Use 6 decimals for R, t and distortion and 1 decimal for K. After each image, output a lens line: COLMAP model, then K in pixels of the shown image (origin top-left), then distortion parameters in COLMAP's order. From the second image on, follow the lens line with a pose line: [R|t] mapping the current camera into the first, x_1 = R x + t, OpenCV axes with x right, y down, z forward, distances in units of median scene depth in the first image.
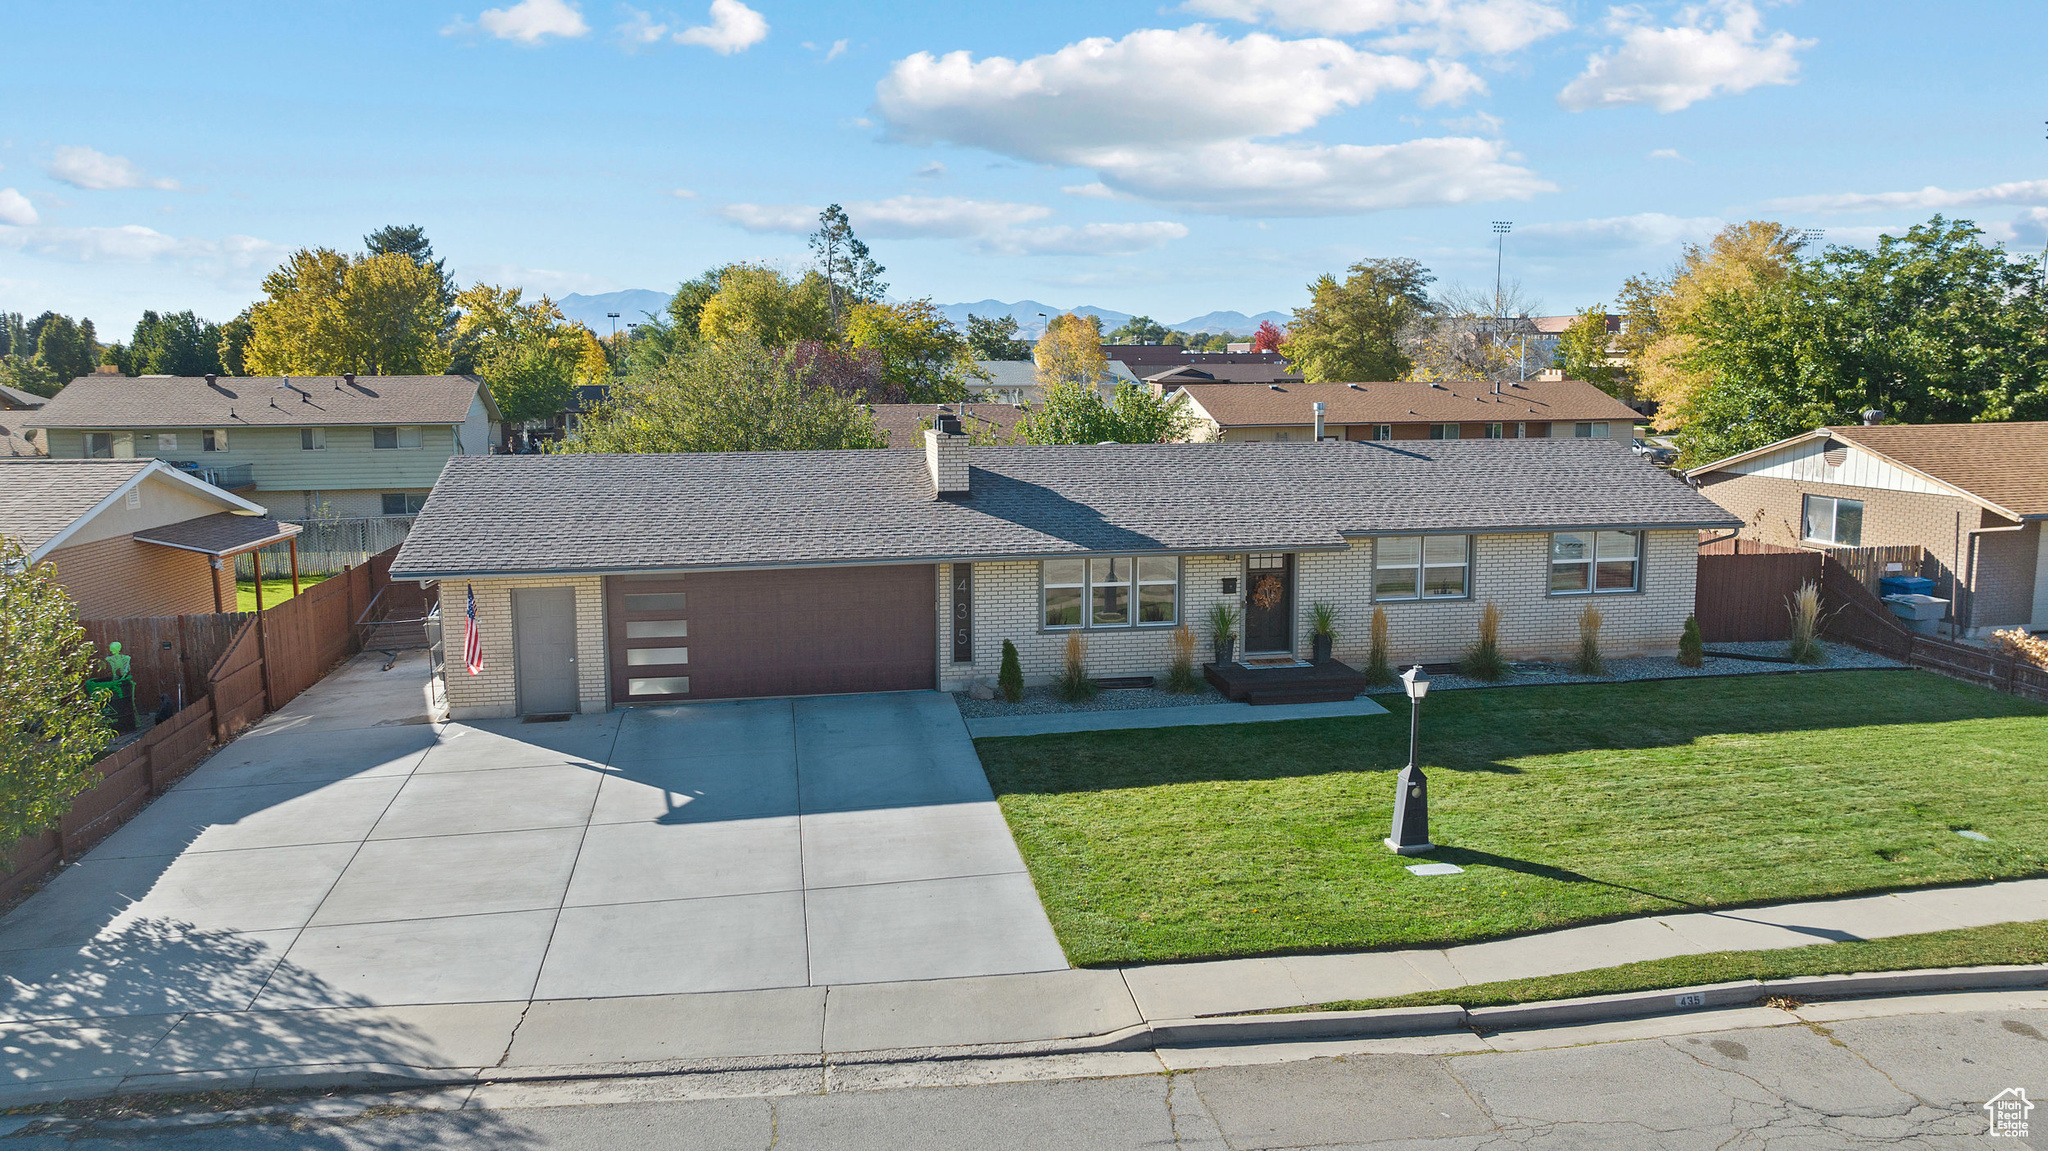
lens RADIAL K [[1465.6, 0, 1026.8], [0, 1465.6, 580.7], [0, 0, 1]] dist [-0.022116, 0.011800]
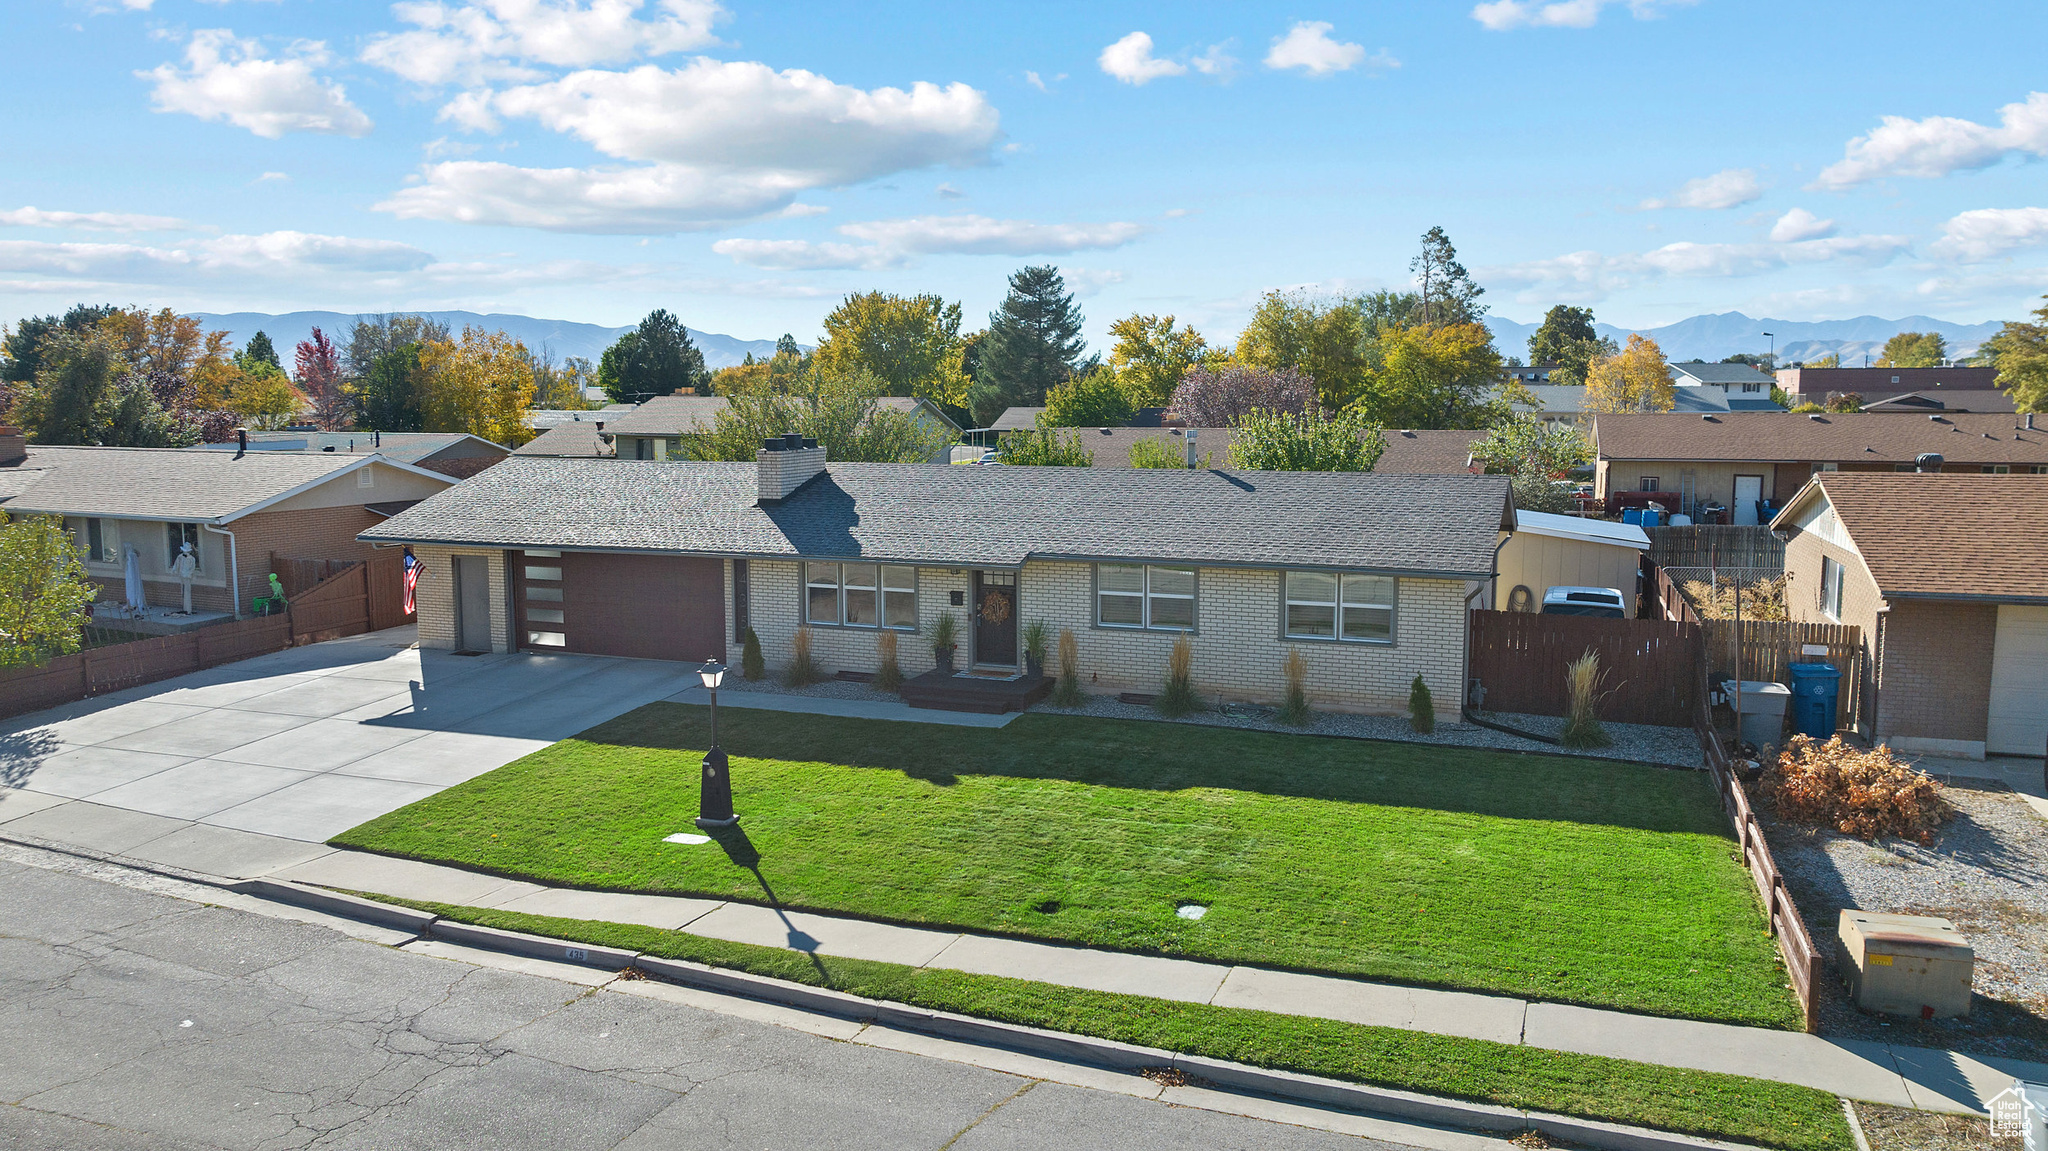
lens RADIAL K [[1465.6, 0, 1021.7], [0, 1465.6, 569.4], [0, 0, 1]] dist [-0.022116, 0.011800]
pose [[0.845239, 0.067000, -0.530171, 0.822444], [-0.078906, 0.996882, 0.000182, -0.023861], [0.528530, 0.041680, 0.847891, 0.125929]]
